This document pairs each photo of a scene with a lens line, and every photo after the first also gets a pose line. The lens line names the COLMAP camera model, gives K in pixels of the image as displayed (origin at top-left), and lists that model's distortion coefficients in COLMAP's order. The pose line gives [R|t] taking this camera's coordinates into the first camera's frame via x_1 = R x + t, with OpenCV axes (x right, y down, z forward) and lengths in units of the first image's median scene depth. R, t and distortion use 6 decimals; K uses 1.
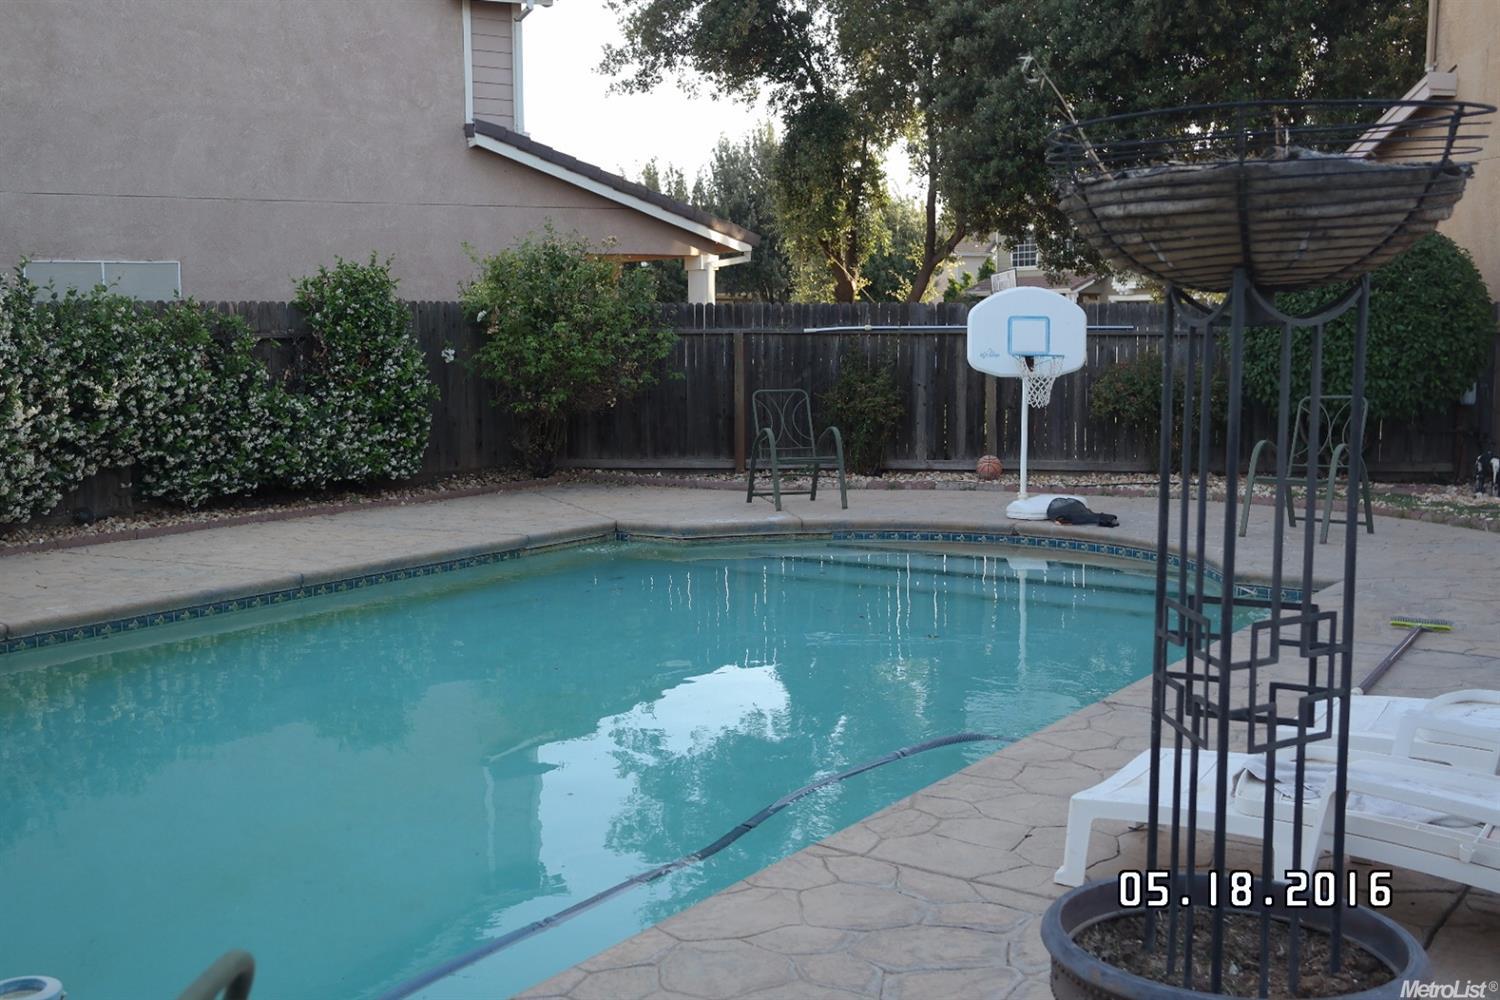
lens RADIAL K [[1612.0, 0, 749.5], [0, 1612.0, 497.2], [0, 0, 1]] dist [0.017312, 0.000000]
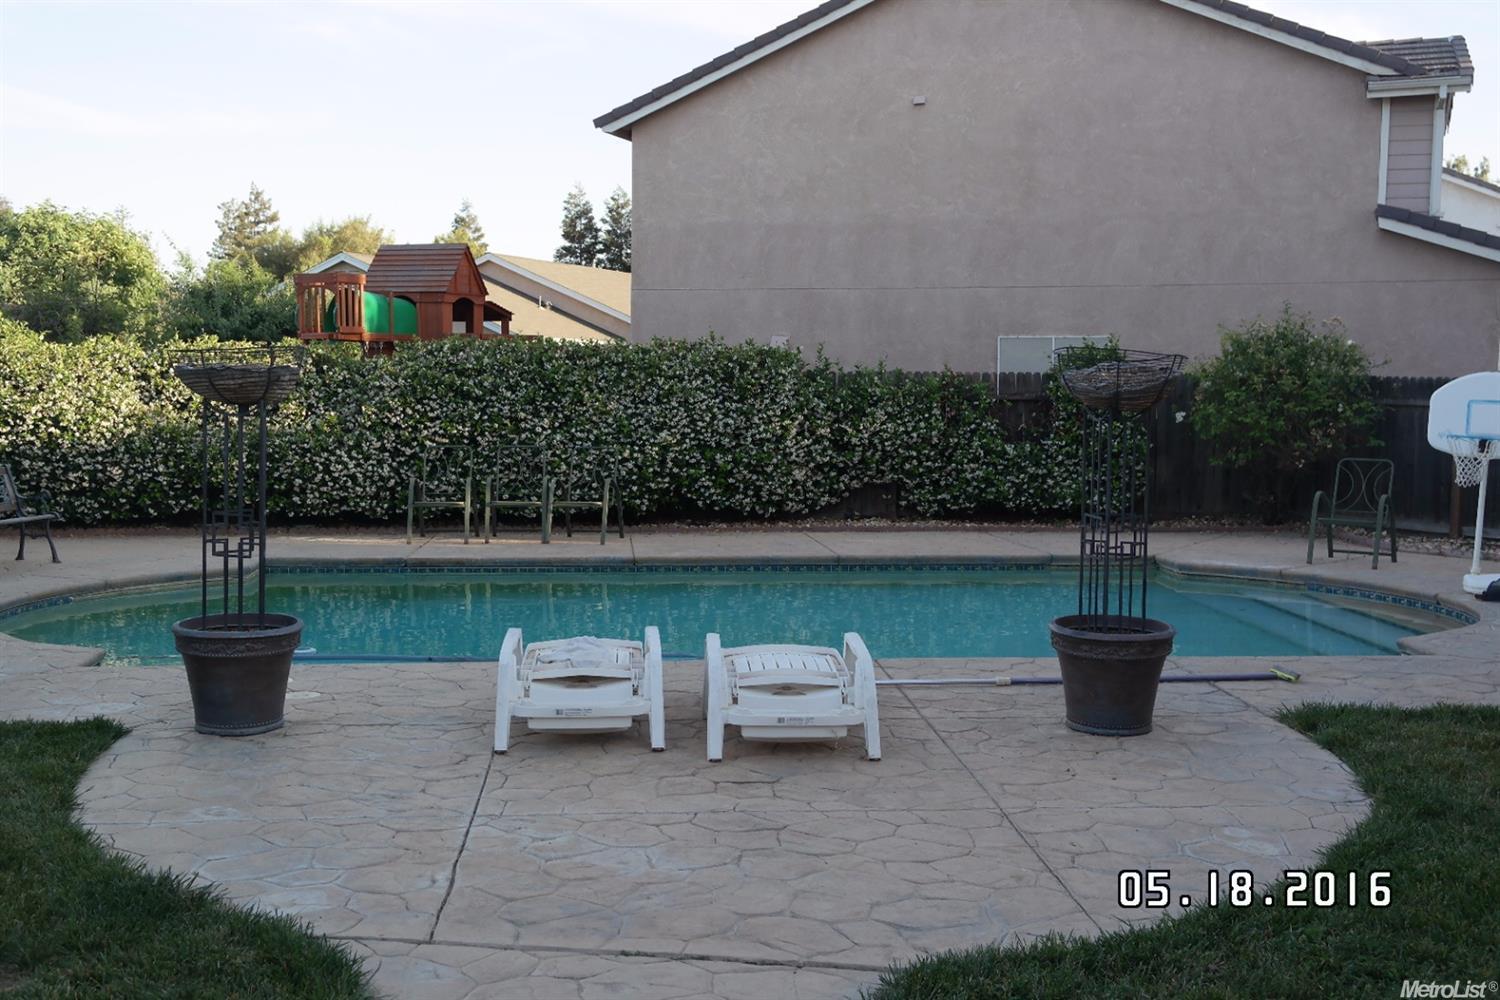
lens RADIAL K [[1612.0, 0, 750.0], [0, 1612.0, 499.5], [0, 0, 1]] dist [0.017312, 0.000000]
pose [[0.638324, 0.077397, -0.765867, 0.617884], [-0.097090, 0.995082, 0.019640, -0.020113], [0.763620, 0.061821, 0.642699, -0.038940]]
